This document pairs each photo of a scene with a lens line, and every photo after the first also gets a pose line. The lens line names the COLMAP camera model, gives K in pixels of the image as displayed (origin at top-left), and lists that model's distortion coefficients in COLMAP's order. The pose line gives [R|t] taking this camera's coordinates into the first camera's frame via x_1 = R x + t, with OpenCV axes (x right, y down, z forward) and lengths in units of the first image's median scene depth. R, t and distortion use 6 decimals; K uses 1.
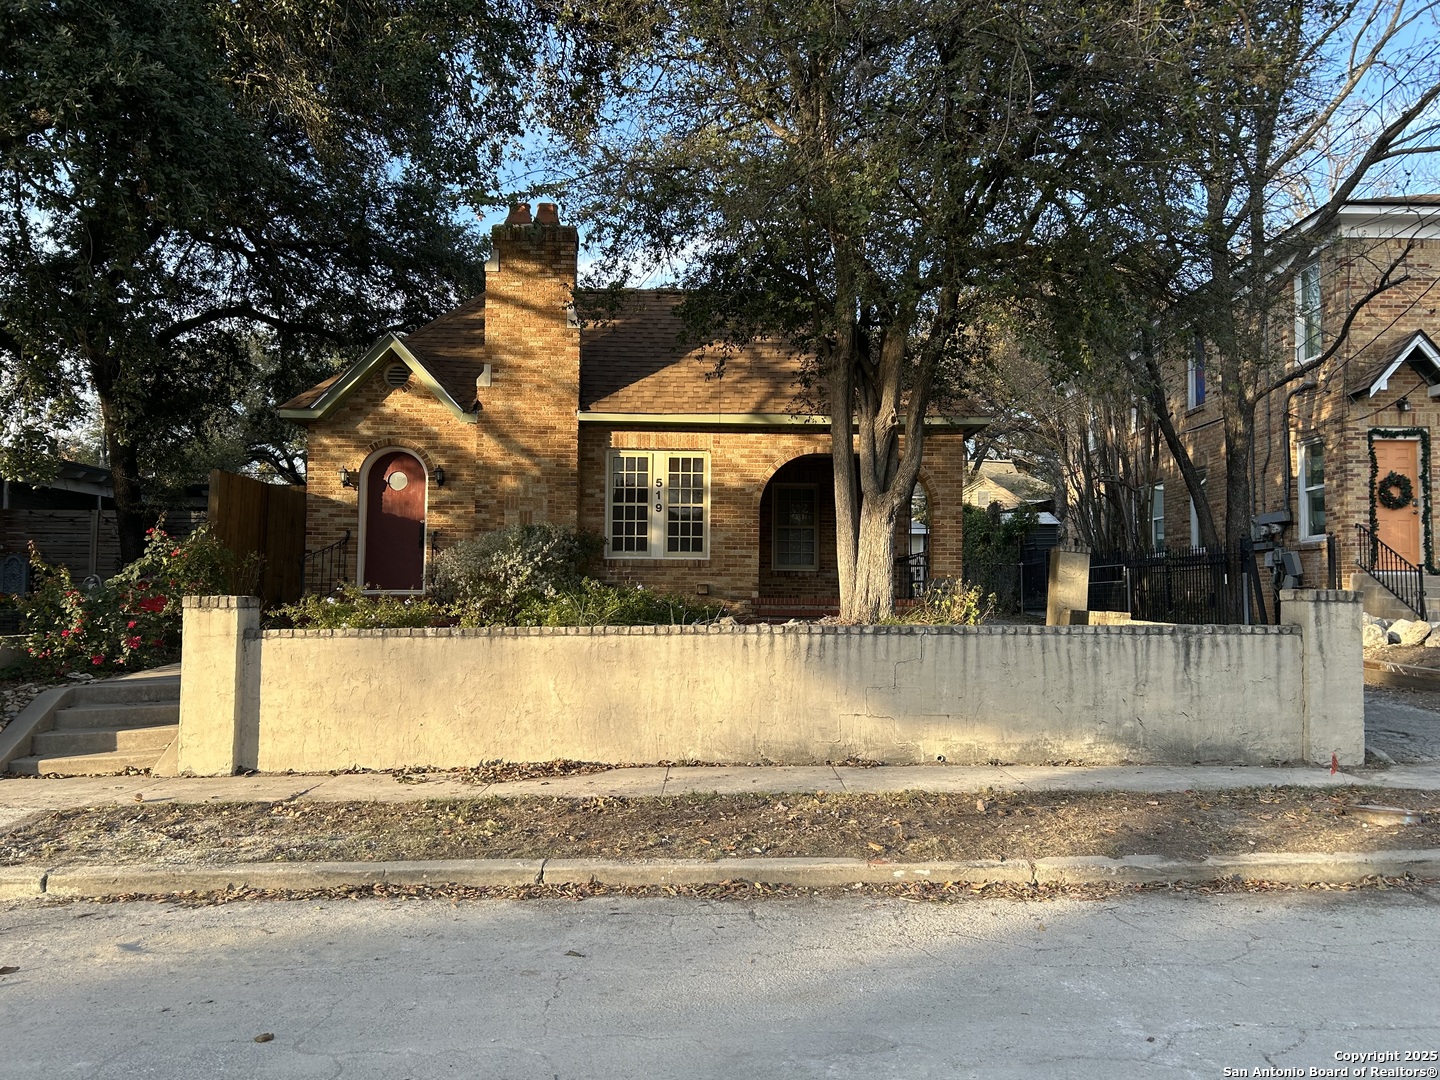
lens RADIAL K [[1092.6, 0, 720.0], [0, 1092.6, 540.0], [0, 0, 1]] dist [0.100904, -0.177650]
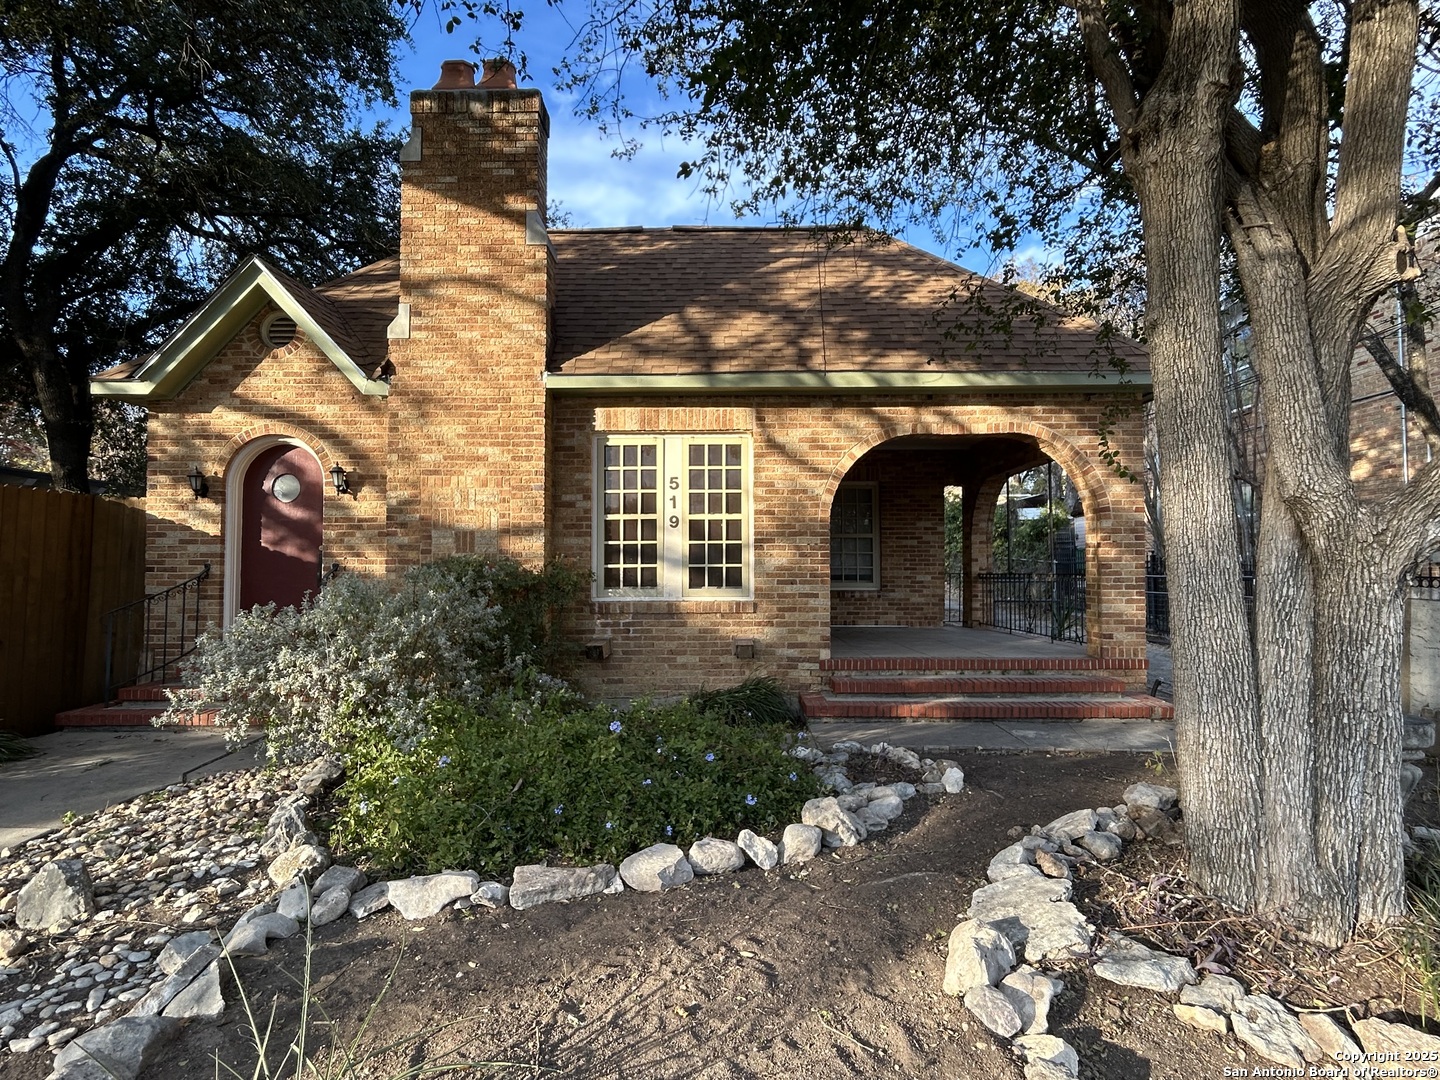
lens RADIAL K [[745.9, 0, 714.7], [0, 745.9, 539.5], [0, 0, 1]] dist [-0.002292, -0.000317]
pose [[0.999538, -0.014587, -0.026665, -0.020590], [0.015160, 0.999656, 0.021410, -0.028579], [0.026344, -0.021804, 0.999415, 0.565941]]
